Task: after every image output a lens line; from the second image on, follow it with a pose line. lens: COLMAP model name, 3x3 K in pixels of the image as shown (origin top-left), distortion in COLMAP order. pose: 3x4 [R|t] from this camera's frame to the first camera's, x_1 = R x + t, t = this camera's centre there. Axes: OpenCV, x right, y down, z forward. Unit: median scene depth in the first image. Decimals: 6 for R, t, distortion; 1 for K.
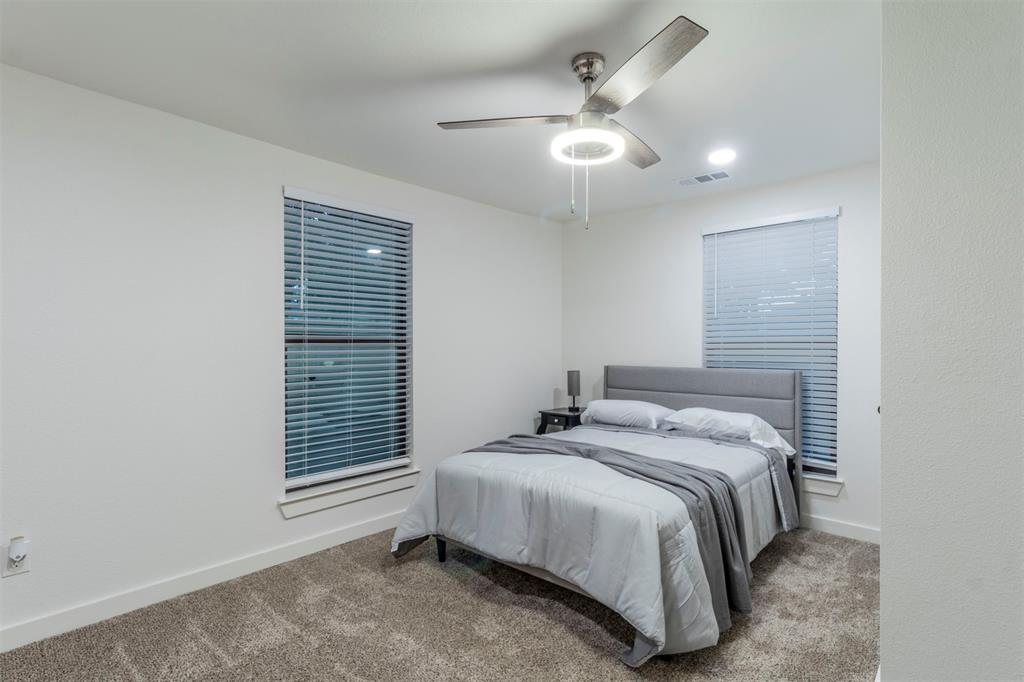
lens RADIAL K [[481.9, 0, 511.9], [0, 481.9, 350.0], [0, 0, 1]] dist [0.000109, -0.000128]
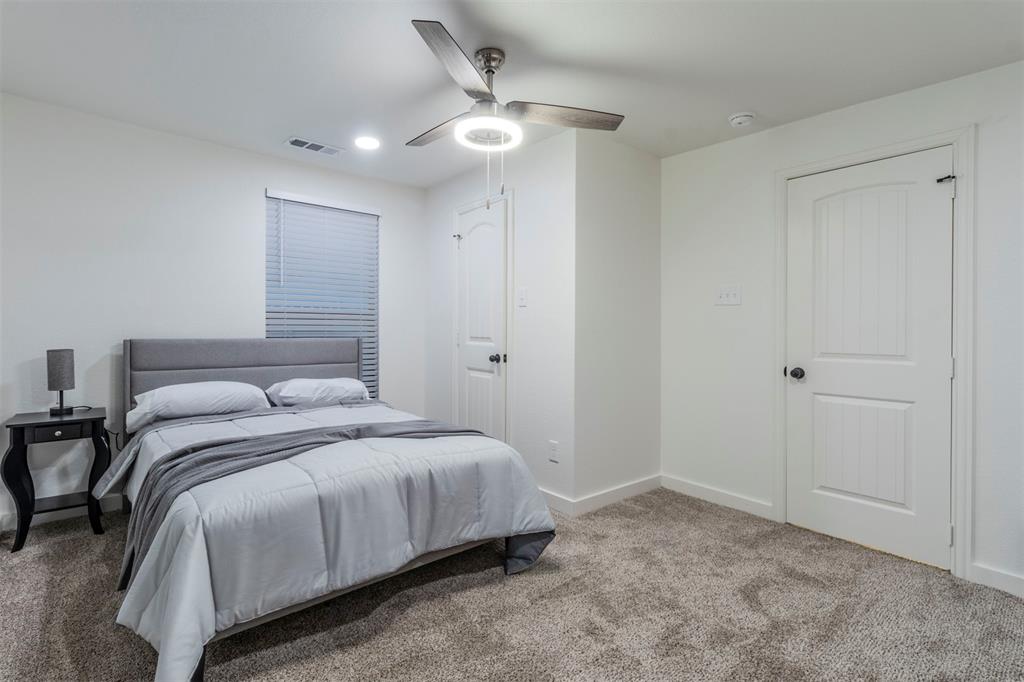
lens RADIAL K [[482.4, 0, 510.0], [0, 482.4, 329.0], [0, 0, 1]] dist [-0.001126, -0.000169]
pose [[0.147971, -0.007662, 0.988962, -0.631308], [-0.010928, 0.999896, 0.009382, 0.006928], [-0.988931, -0.012196, 0.147872, 0.534818]]
